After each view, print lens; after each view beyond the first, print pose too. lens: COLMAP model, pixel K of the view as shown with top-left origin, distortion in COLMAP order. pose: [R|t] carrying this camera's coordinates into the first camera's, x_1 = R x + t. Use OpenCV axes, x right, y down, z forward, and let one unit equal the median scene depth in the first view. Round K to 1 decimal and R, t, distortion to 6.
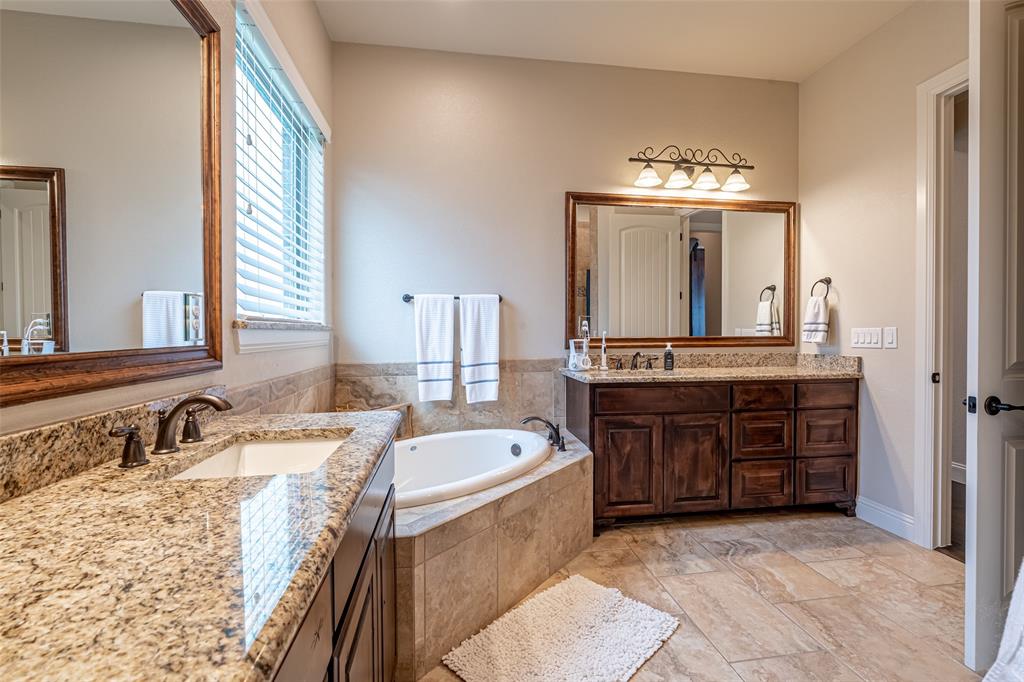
lens RADIAL K [[464.2, 0, 523.9], [0, 464.2, 342.2], [0, 0, 1]] dist [-0.001118, 0.000107]
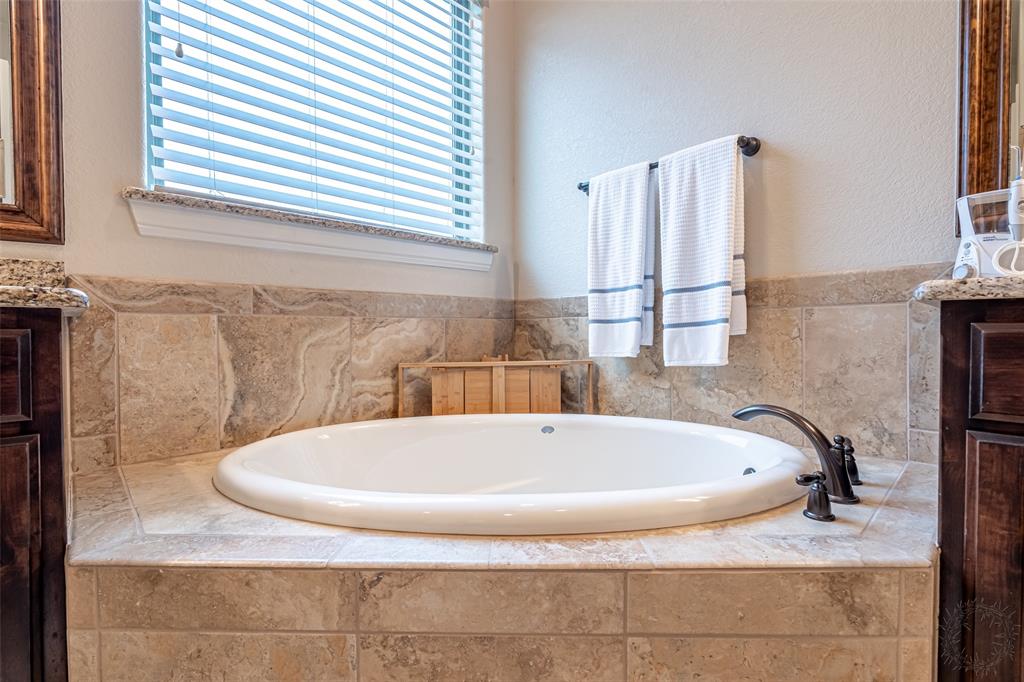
lens RADIAL K [[461.1, 0, 512.1], [0, 461.1, 338.7], [0, 0, 1]] dist [-0.003630, 0.000382]
pose [[0.566509, 0.016771, -0.823885, 0.198289], [-0.012153, 0.999854, 0.011997, 0.097634], [0.823966, 0.003216, 0.566630, 0.575192]]
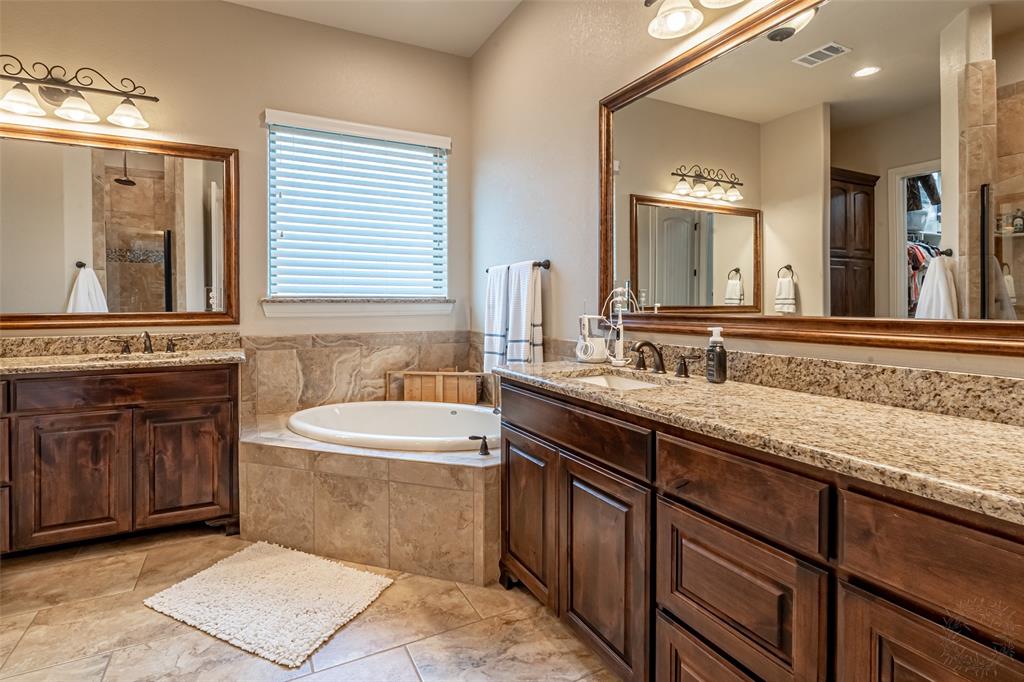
lens RADIAL K [[490.1, 0, 493.6], [0, 490.1, 312.2], [0, 0, 1]] dist [0.000713, 0.000135]
pose [[0.301878, 0.018141, -0.953174, 0.789771], [-0.019286, 0.999731, 0.012919, -0.018269], [0.953151, 0.014483, 0.302147, 0.677344]]
